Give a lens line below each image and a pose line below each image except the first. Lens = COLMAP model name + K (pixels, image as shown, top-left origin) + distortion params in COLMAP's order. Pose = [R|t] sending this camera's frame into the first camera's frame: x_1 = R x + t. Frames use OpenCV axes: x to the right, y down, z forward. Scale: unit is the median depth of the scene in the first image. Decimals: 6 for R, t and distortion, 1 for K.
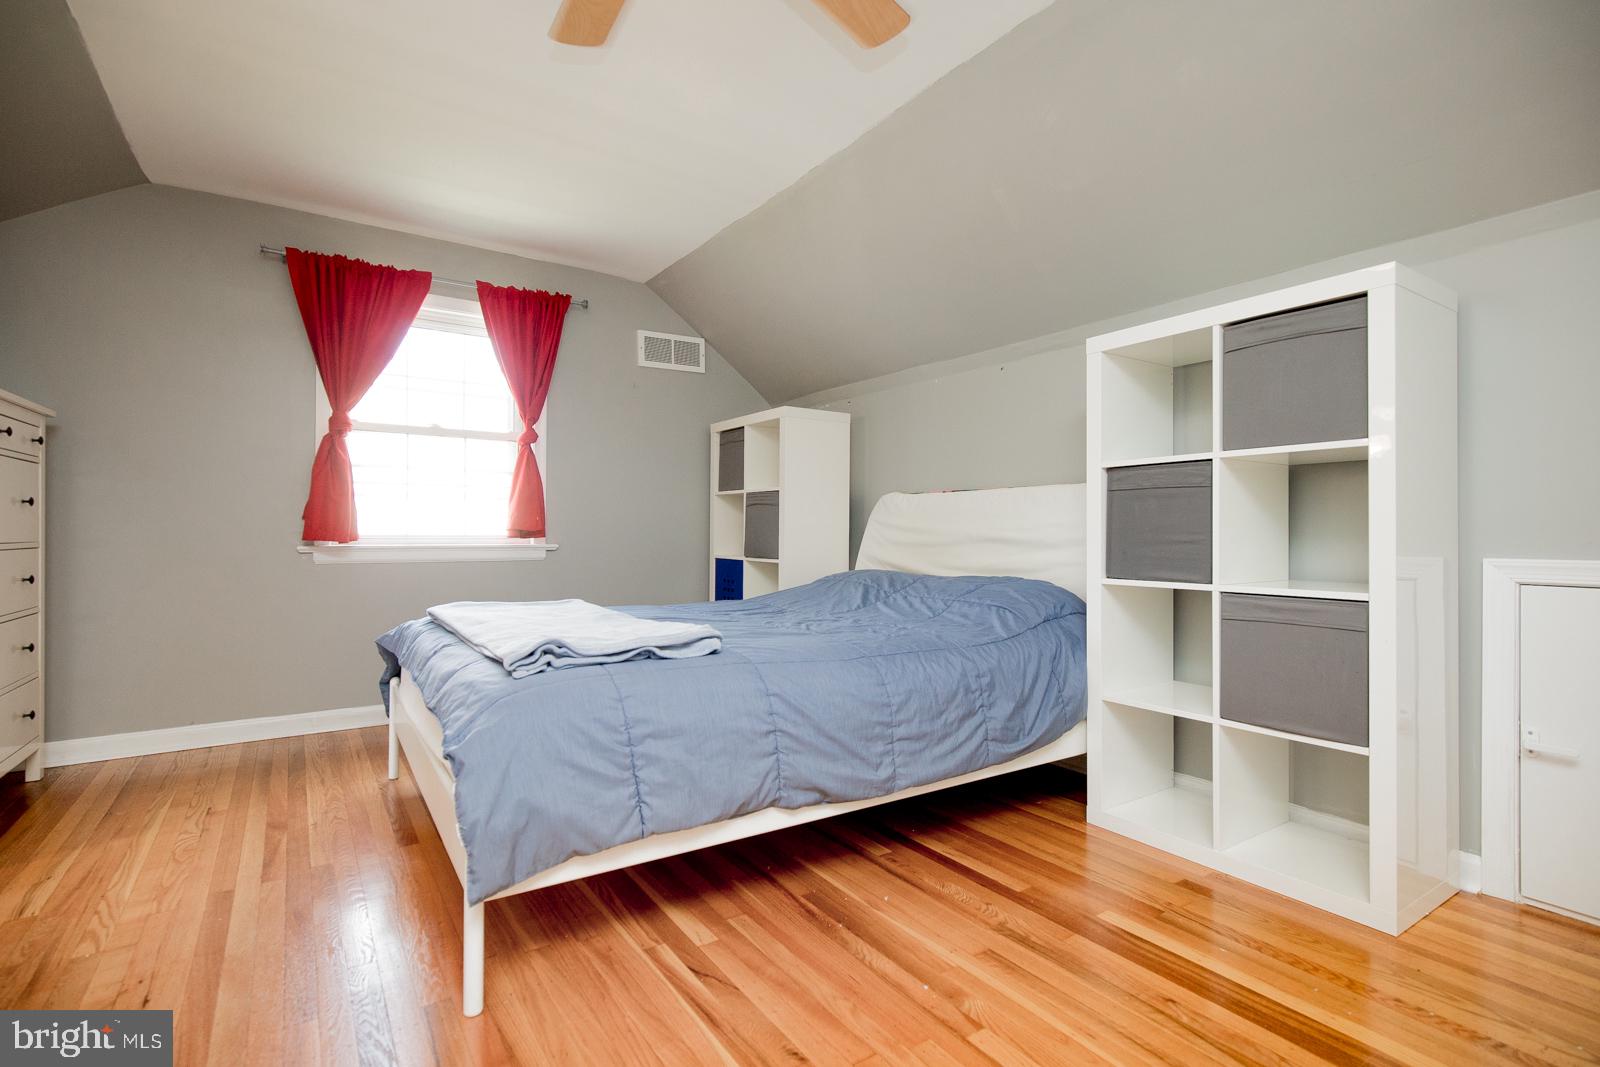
lens RADIAL K [[745.8, 0, 804.0], [0, 745.8, 538.9], [0, 0, 1]] dist [-0.005428, -0.000160]
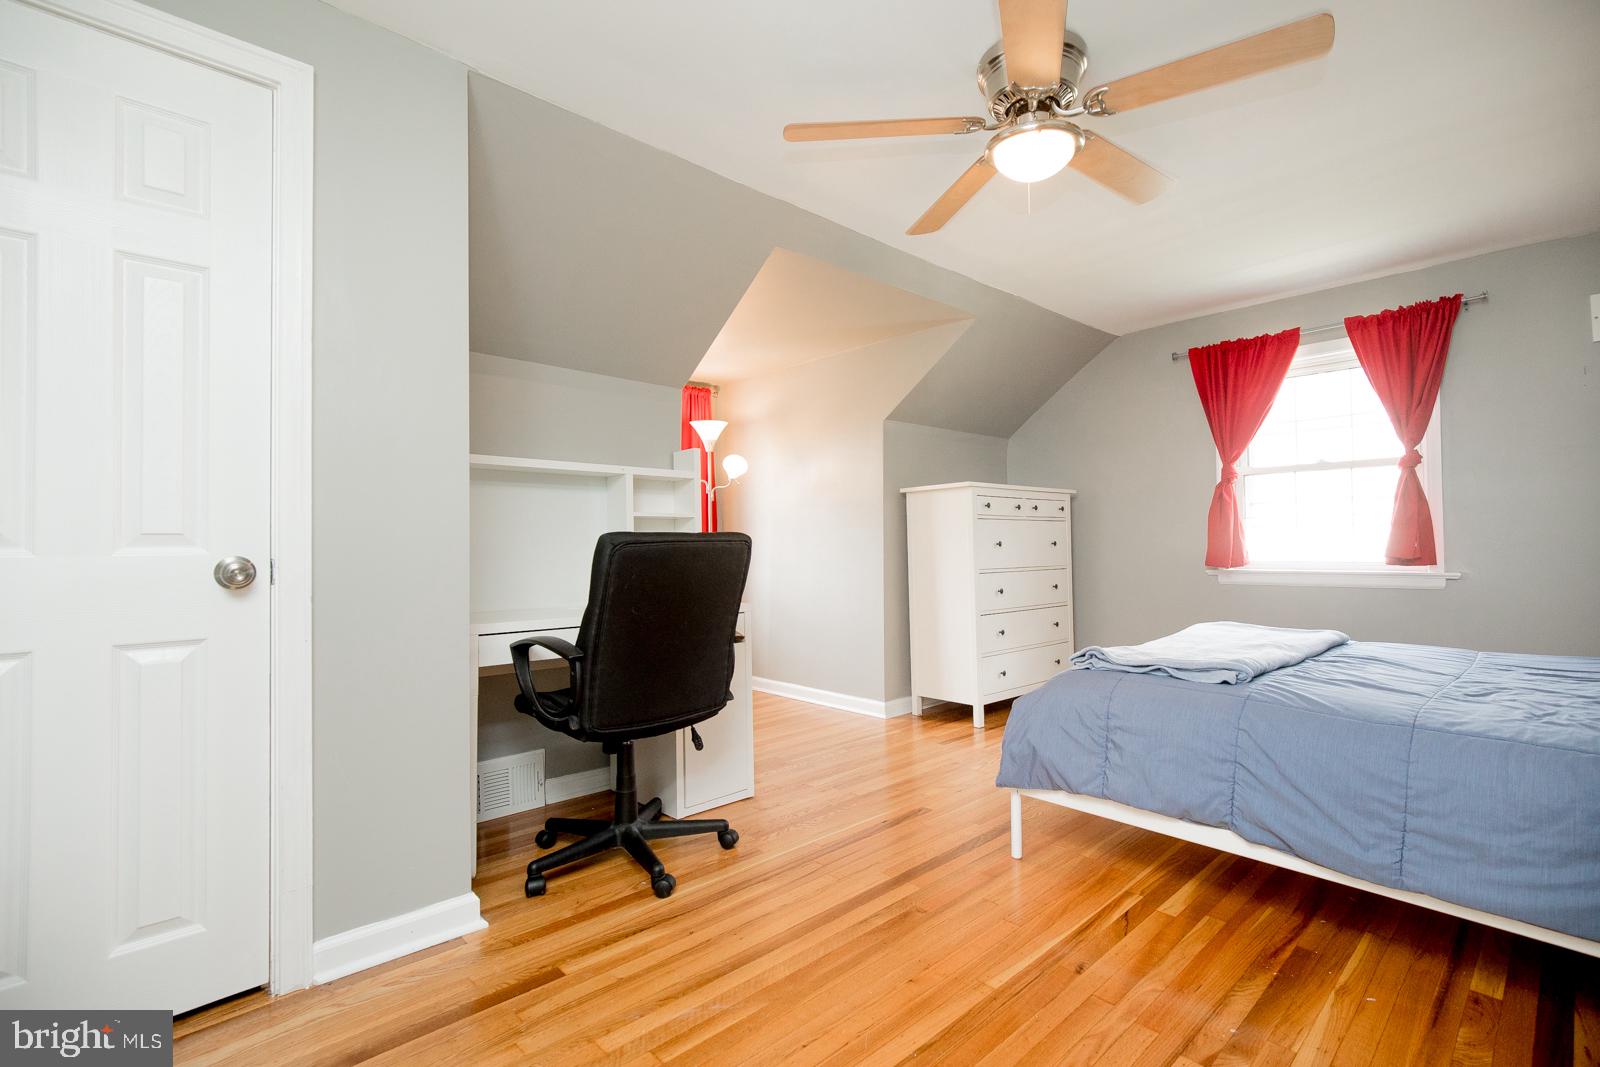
lens RADIAL K [[745.8, 0, 833.3], [0, 745.8, 533.2], [0, 0, 1]] dist [-0.005428, -0.000160]
pose [[0.159109, -0.022362, -0.987008, 0.521176], [0.005660, 0.999748, -0.021738, -0.030332], [0.987245, -0.002128, 0.159196, 0.138739]]
